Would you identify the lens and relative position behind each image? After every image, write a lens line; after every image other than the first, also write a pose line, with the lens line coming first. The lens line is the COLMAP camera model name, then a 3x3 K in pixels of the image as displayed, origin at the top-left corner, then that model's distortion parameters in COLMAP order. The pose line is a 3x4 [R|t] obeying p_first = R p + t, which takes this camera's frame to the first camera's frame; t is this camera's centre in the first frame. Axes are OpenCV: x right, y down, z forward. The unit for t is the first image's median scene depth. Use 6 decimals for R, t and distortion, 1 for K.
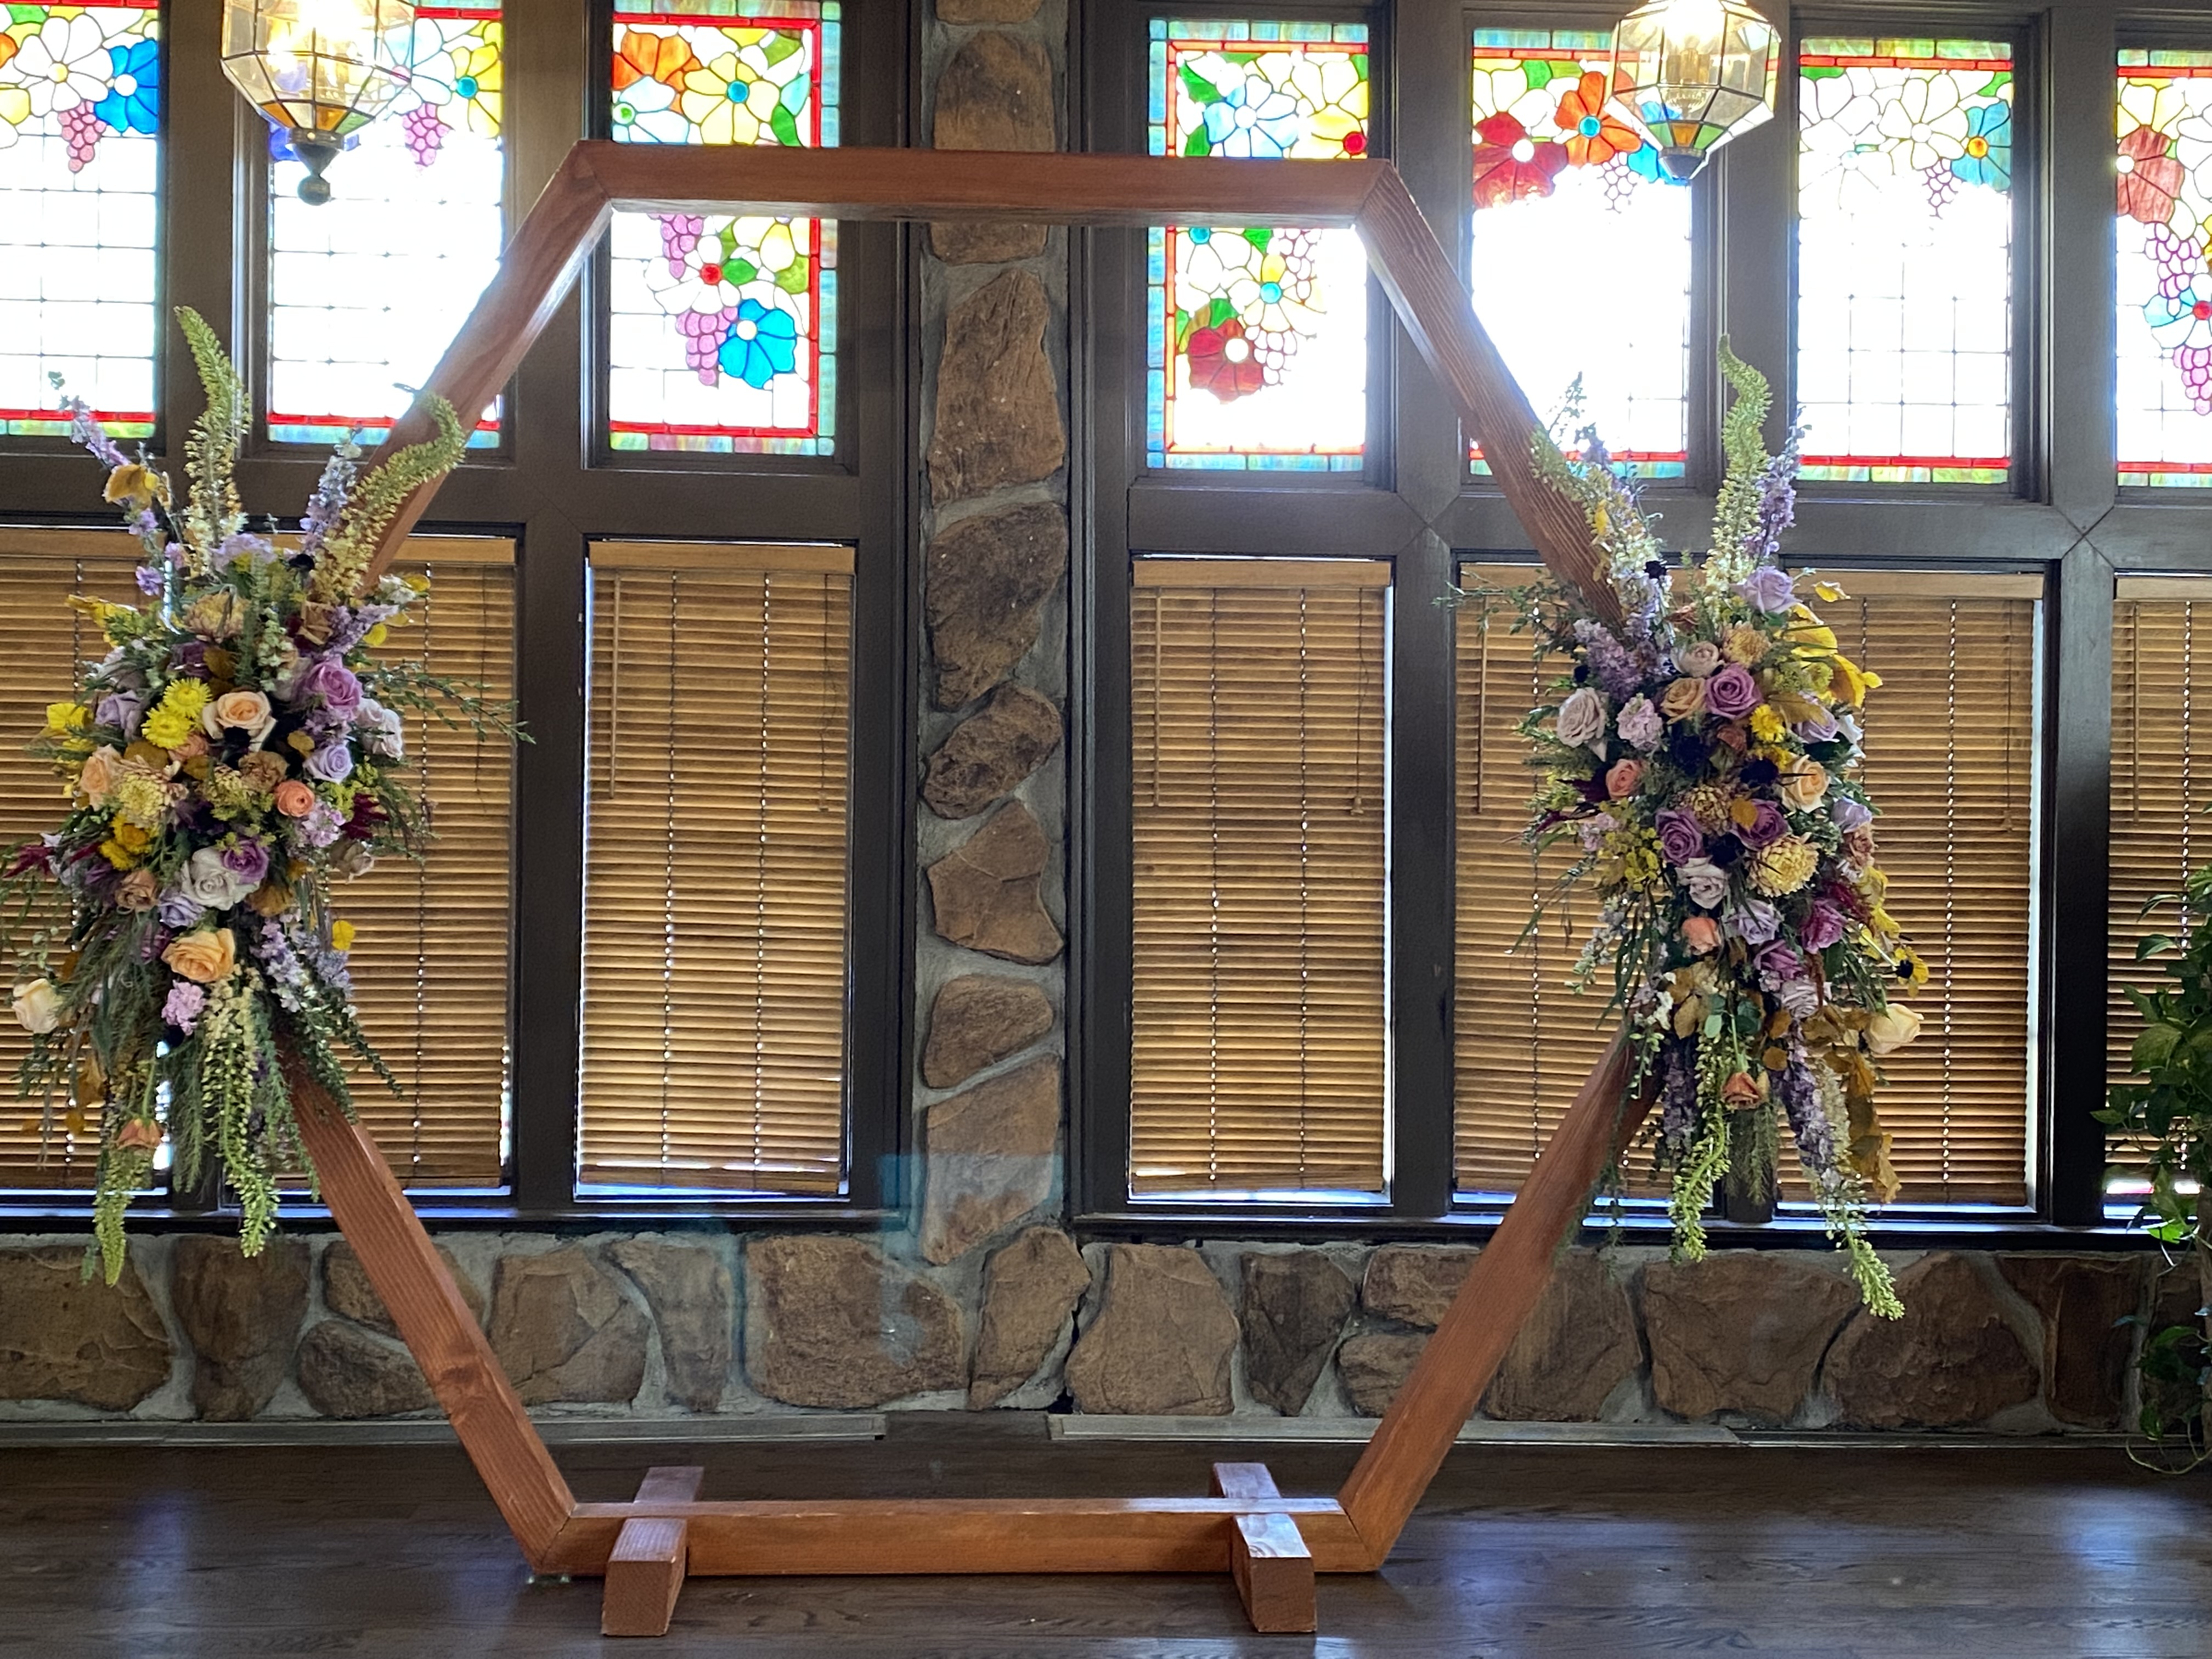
lens RADIAL K [[2888.5, 0, 1106.0], [0, 2888.5, 829.5], [0, 0, 1]] dist [0.215546, -0.686311]
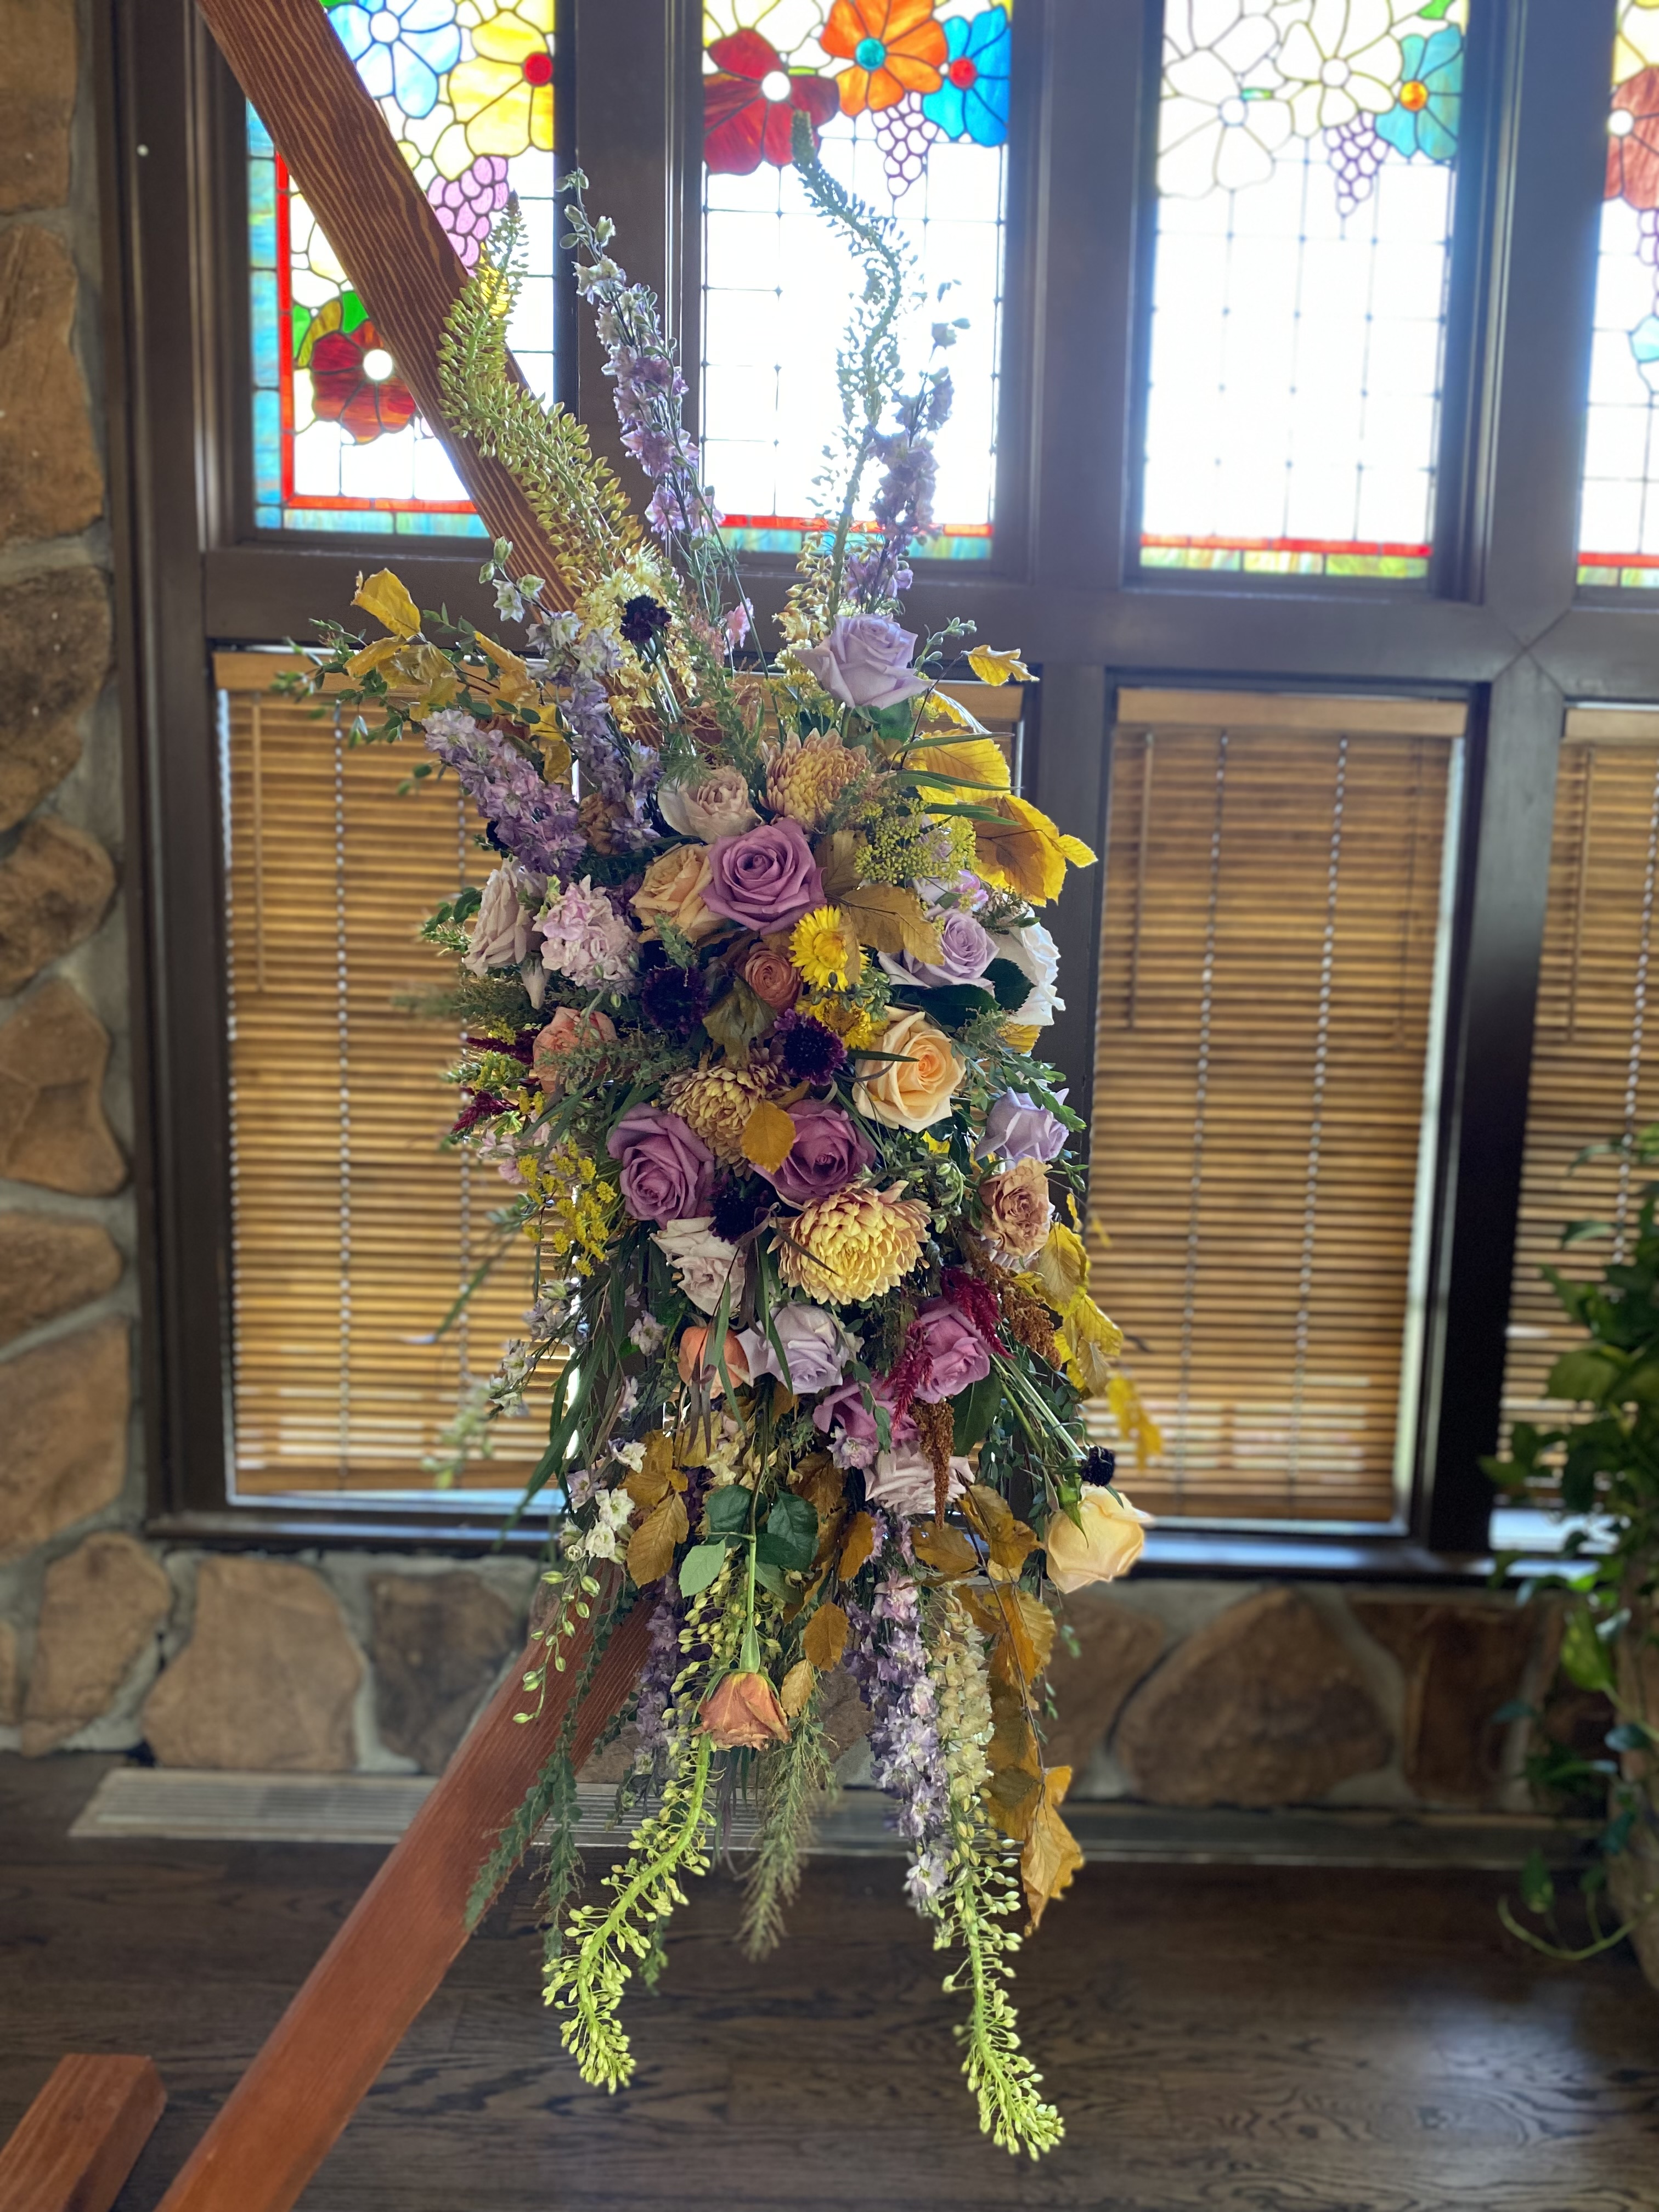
lens RADIAL K [[1739.7, 0, 829.5], [0, 1739.7, 1106.0], [0, 0, 1]] dist [0.020869, -0.005000]
pose [[0.998628, 0.027910, -0.044303, 0.185150], [-0.022766, 0.993373, 0.112656, -0.032623], [0.047153, -0.111493, 0.992646, 0.554853]]
